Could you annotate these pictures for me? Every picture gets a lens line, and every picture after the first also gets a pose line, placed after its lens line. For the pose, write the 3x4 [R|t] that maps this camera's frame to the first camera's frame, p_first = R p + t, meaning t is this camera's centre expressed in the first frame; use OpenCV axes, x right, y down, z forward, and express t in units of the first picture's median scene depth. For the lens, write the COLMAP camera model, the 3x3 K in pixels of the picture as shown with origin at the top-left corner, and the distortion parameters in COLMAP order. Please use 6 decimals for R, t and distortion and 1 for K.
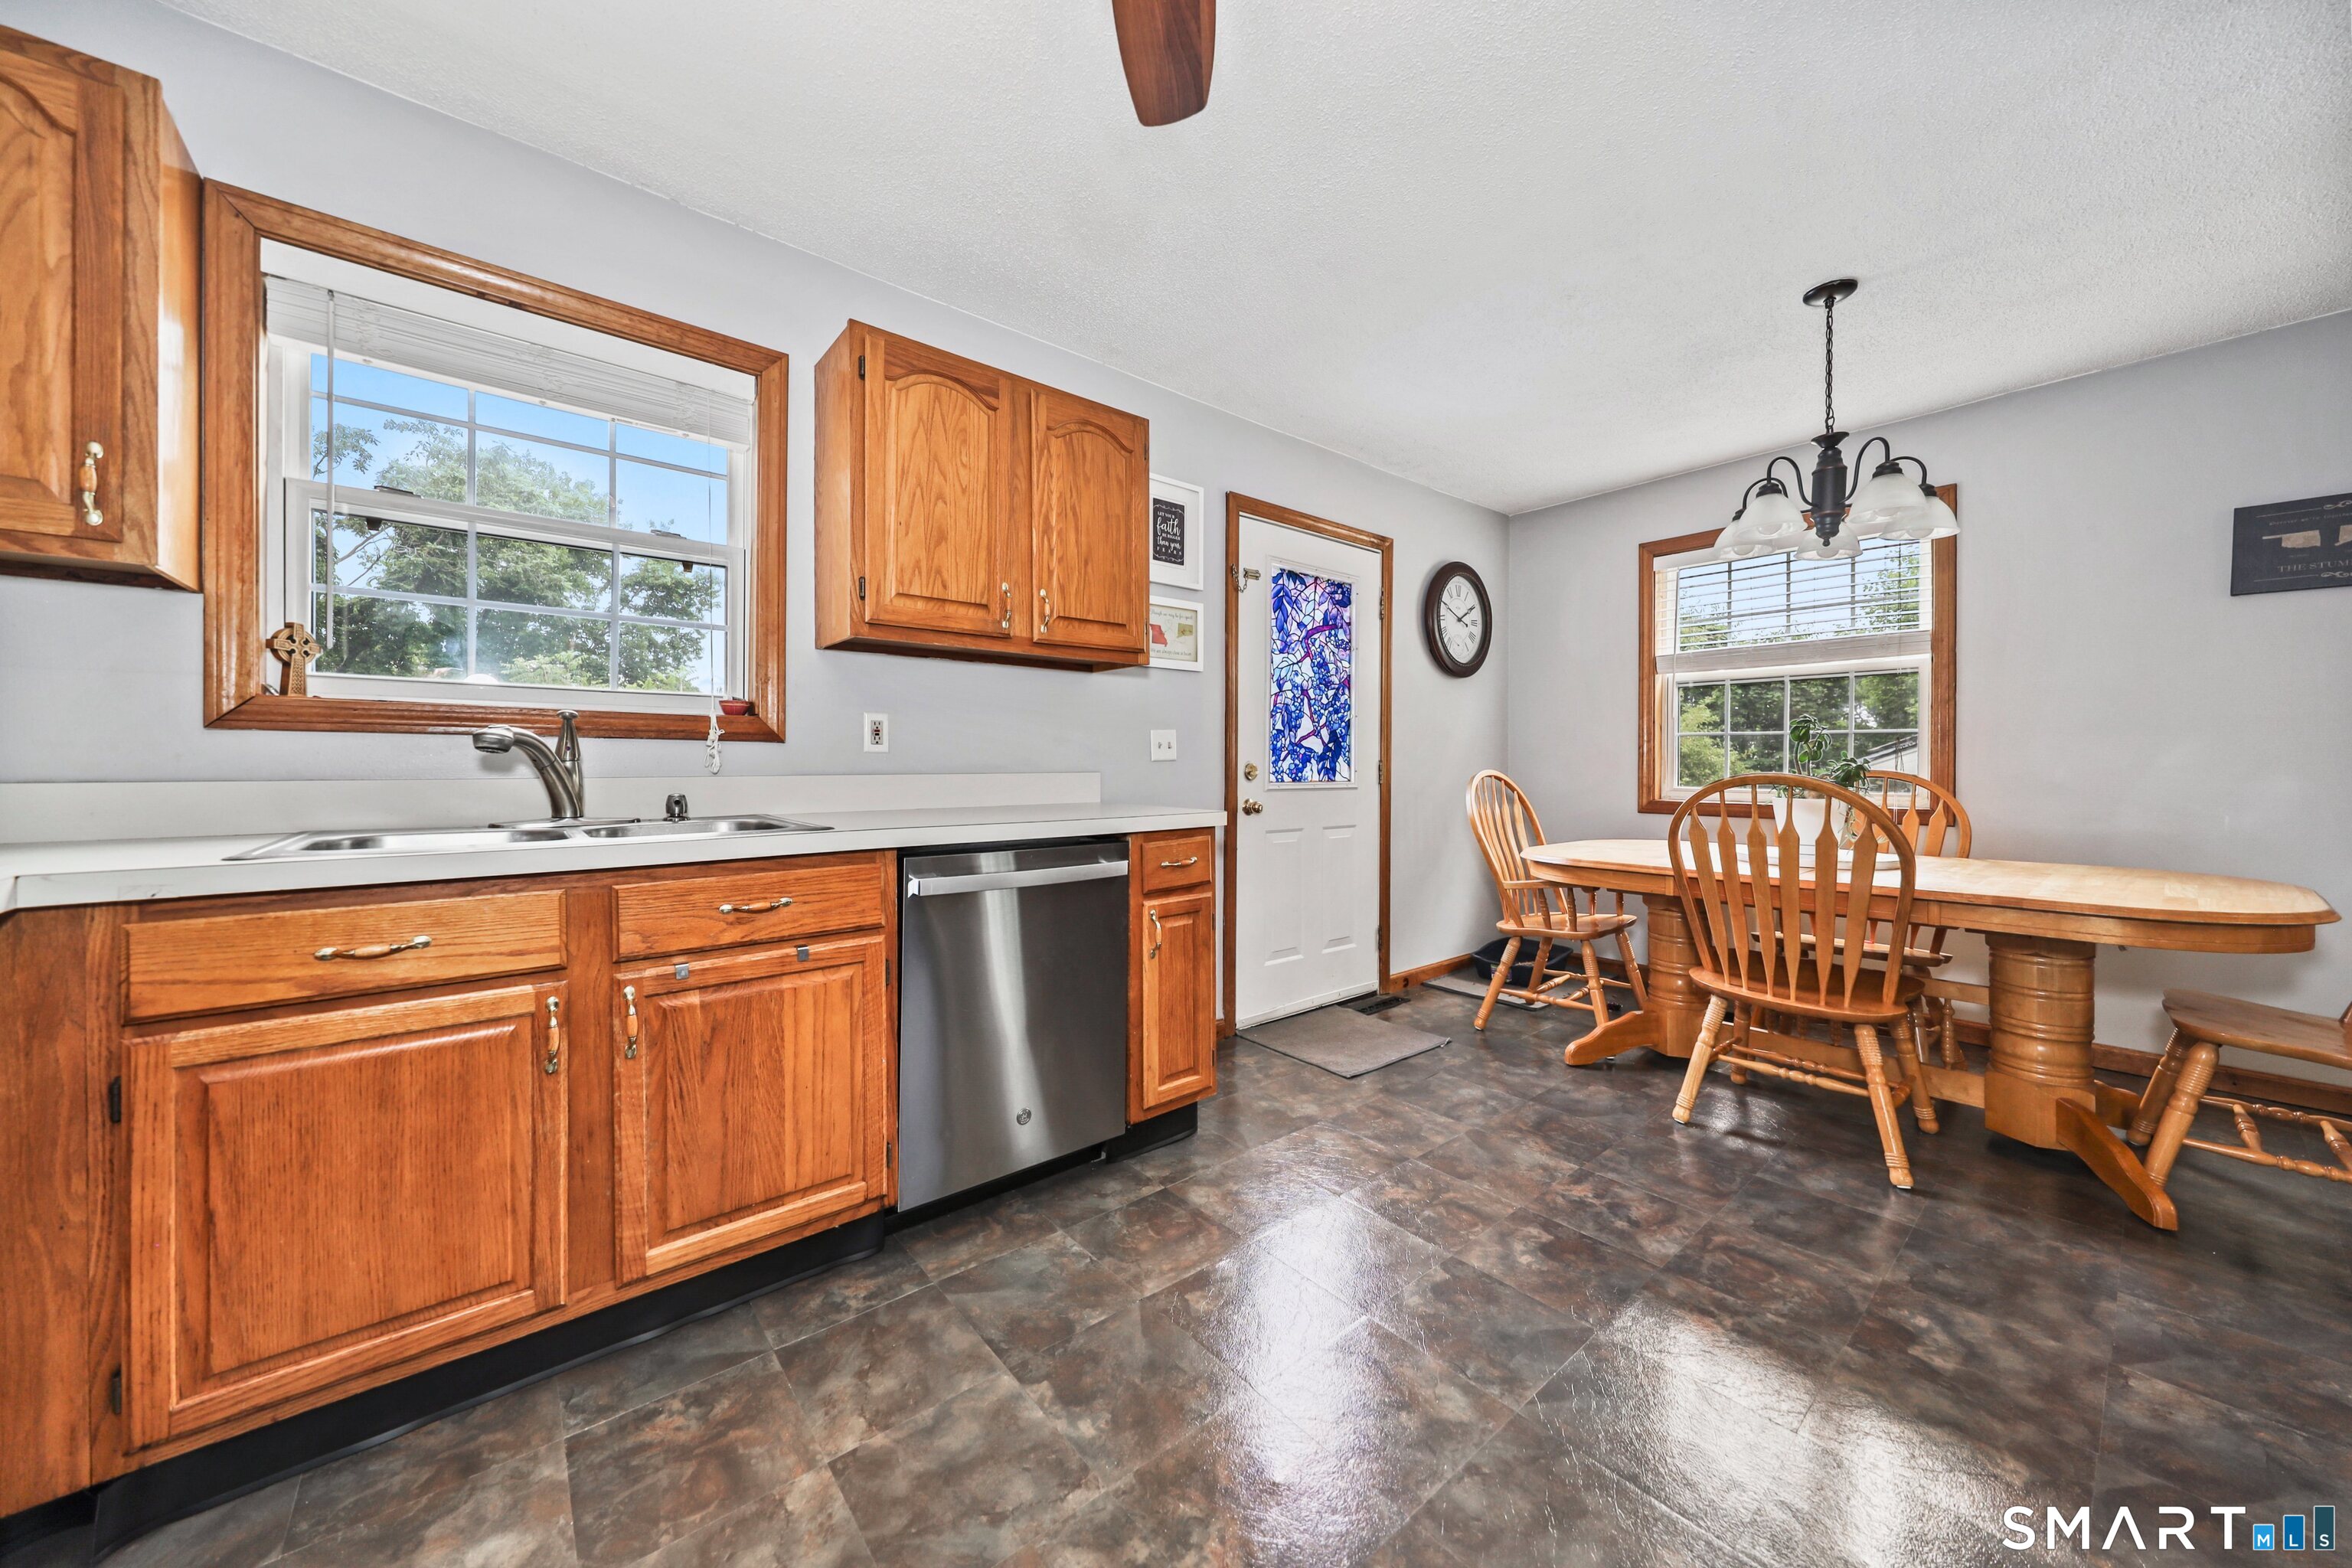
lens RADIAL K [[818.0, 0, 1163.9], [0, 818.0, 765.9], [0, 0, 1]] dist [0.000455, 0.000028]
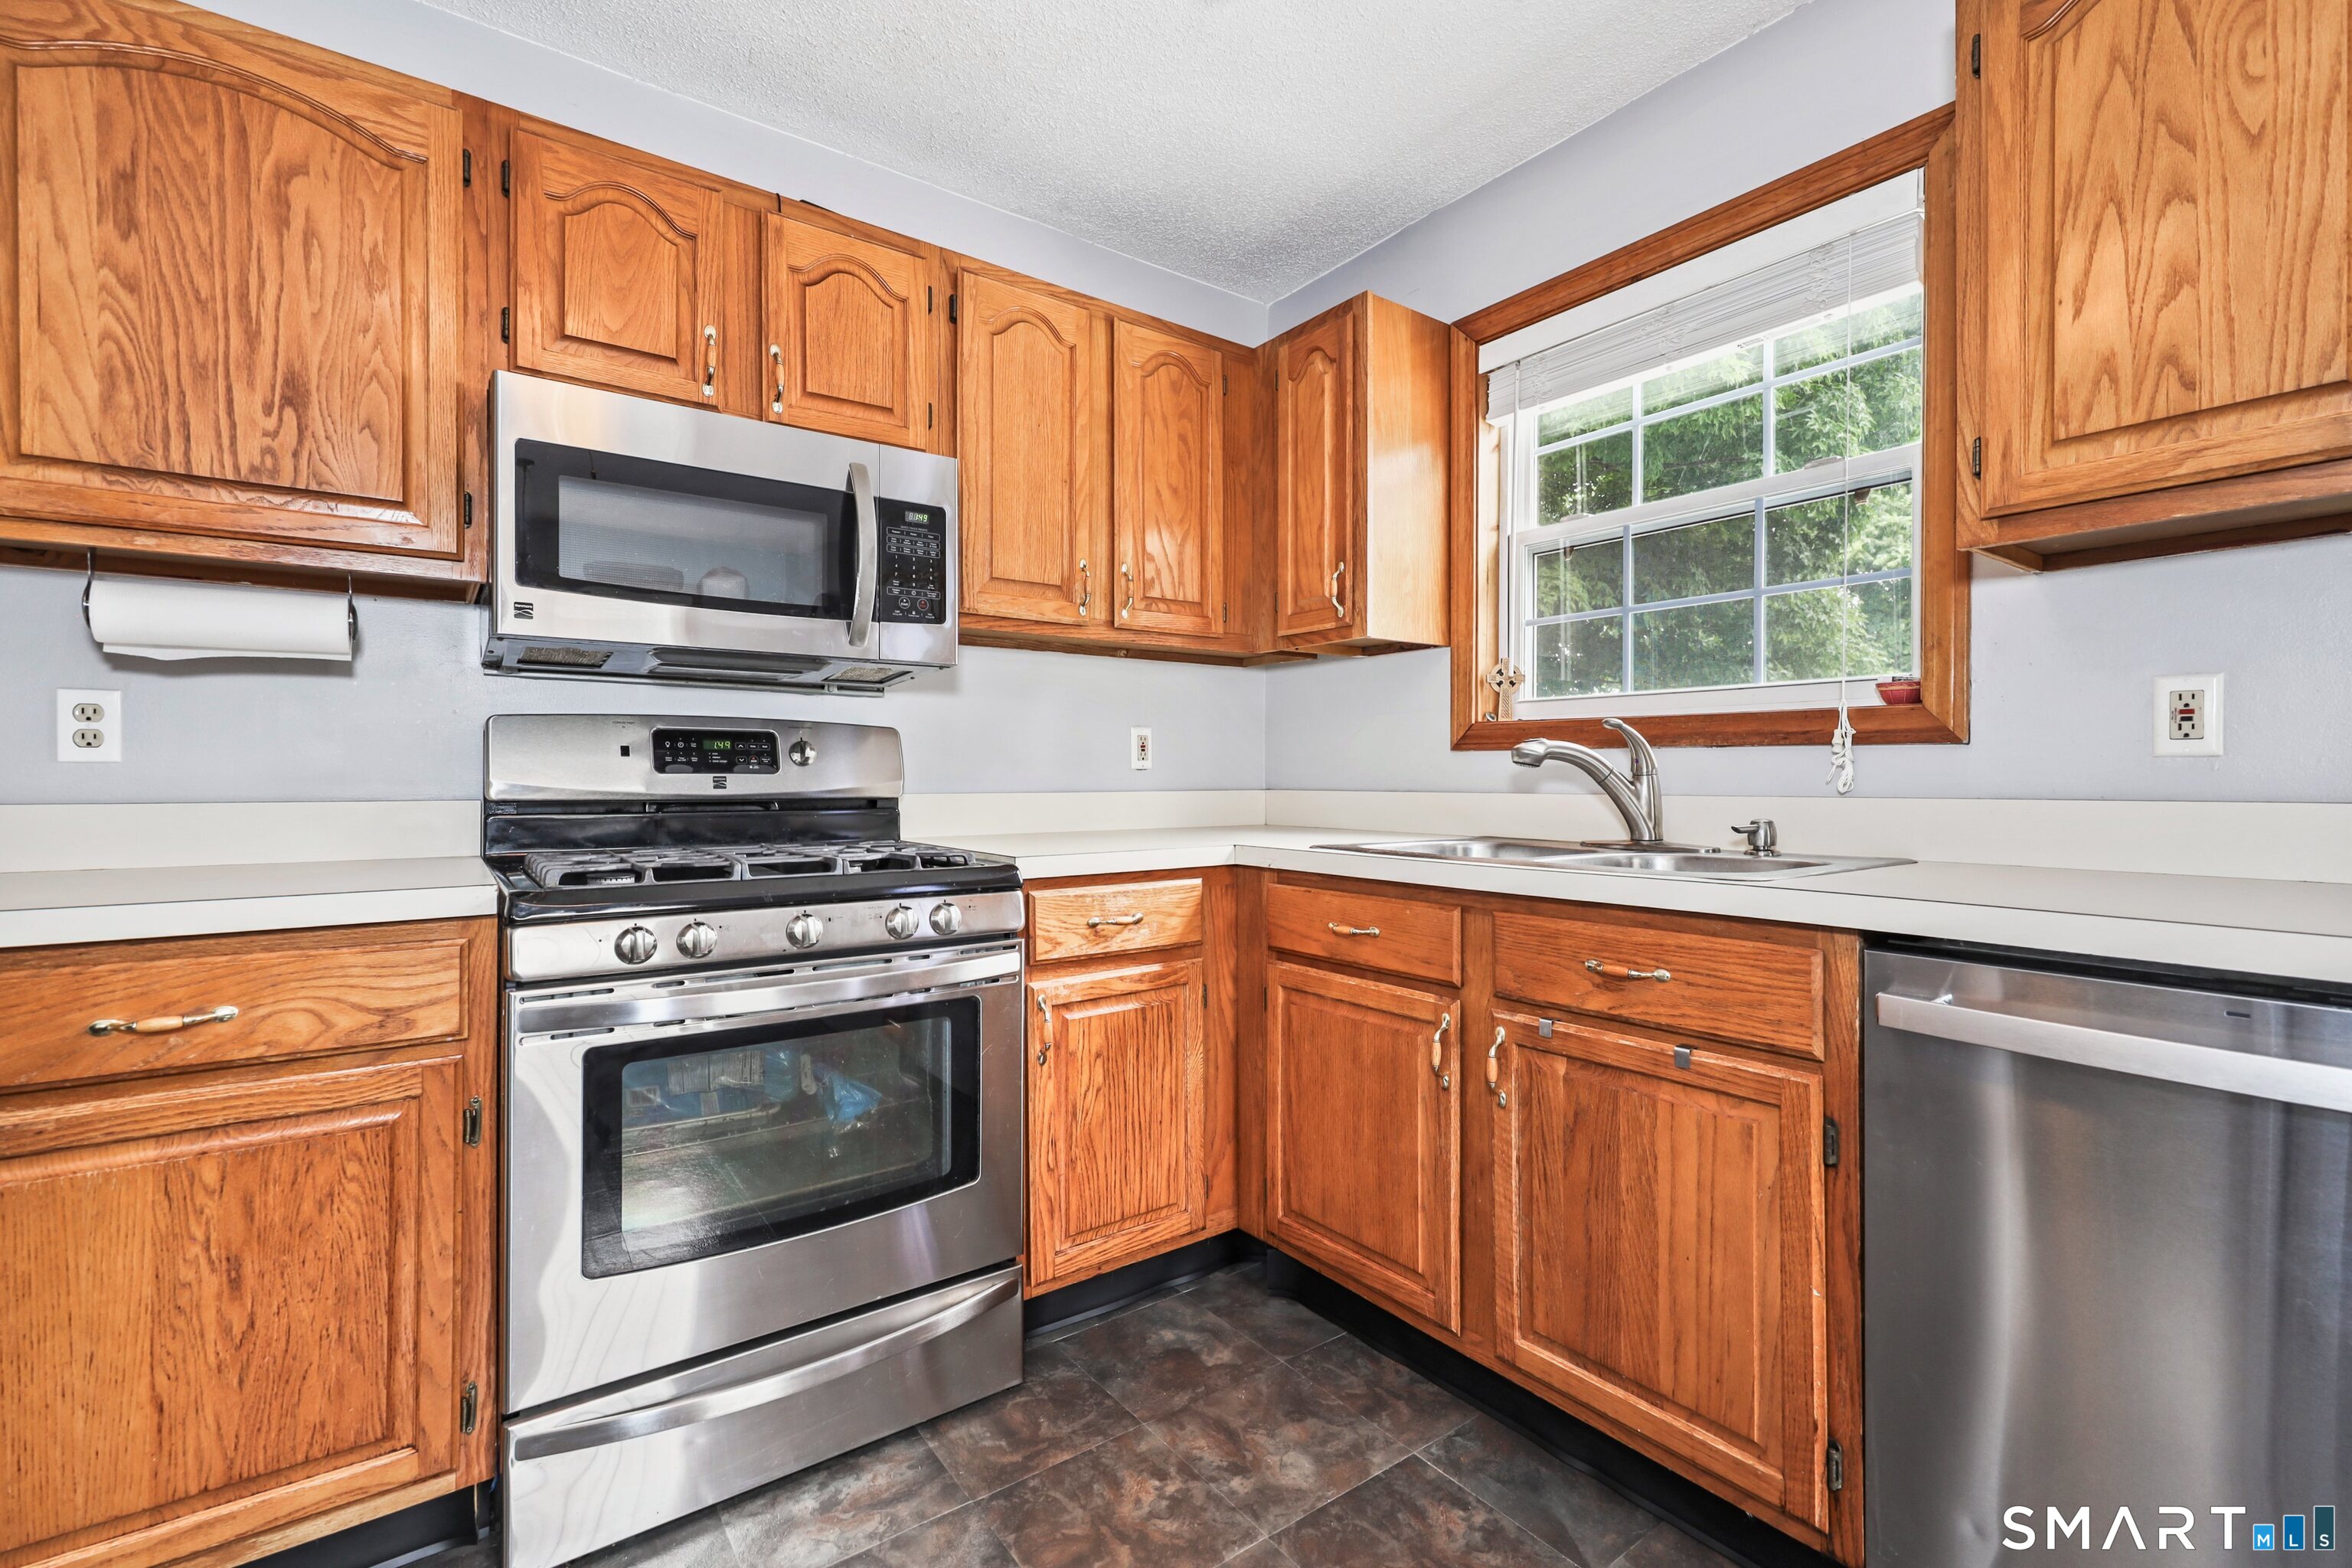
lens RADIAL K [[1017.8, 0, 1170.4], [0, 1017.8, 775.4], [0, 0, 1]] dist [-0.001456, 0.000264]
pose [[-0.061483, -0.003858, -0.998101, 0.431348], [-0.003766, 0.999986, -0.003633, -0.000013], [0.998101, 0.003535, -0.061496, 0.633904]]
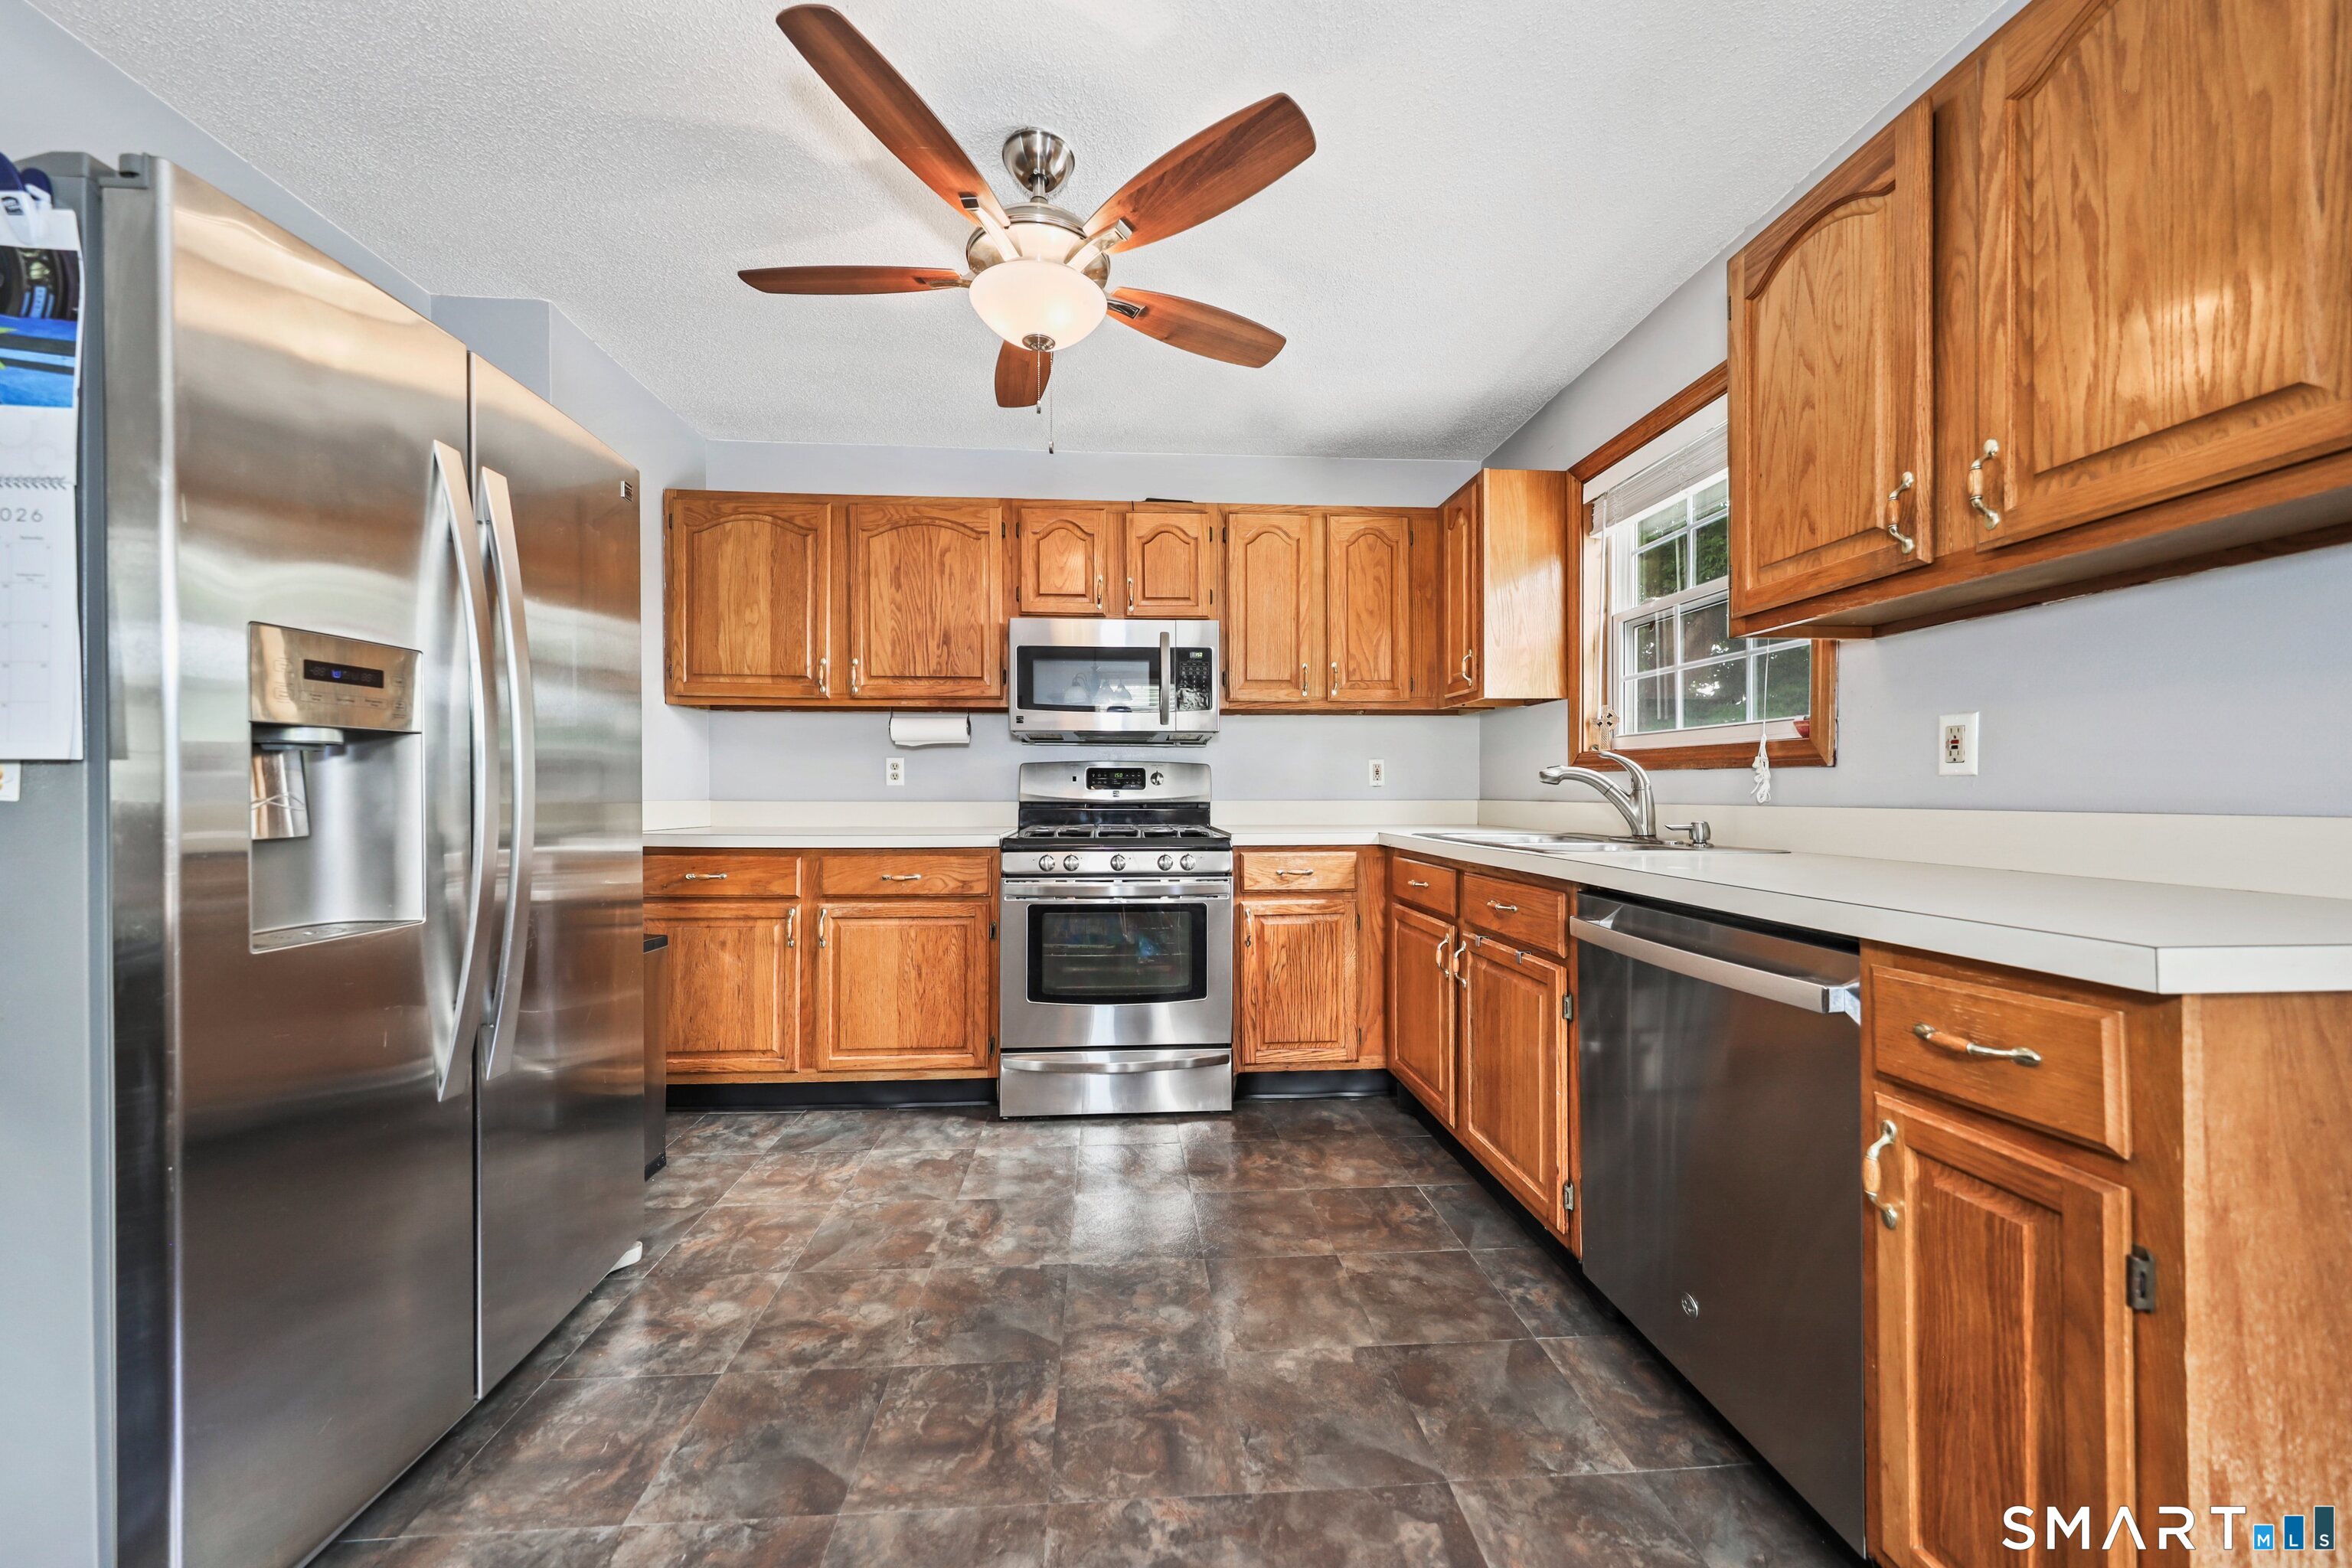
lens RADIAL K [[818.0, 0, 1162.9], [0, 818.0, 789.7], [0, 0, 1]] dist [0.000455, 0.000028]
pose [[-0.582158, -0.002487, -0.813072, 0.793296], [-0.003437, 0.999994, -0.000597, -0.003524], [0.813069, 0.002447, -0.582163, 1.276732]]
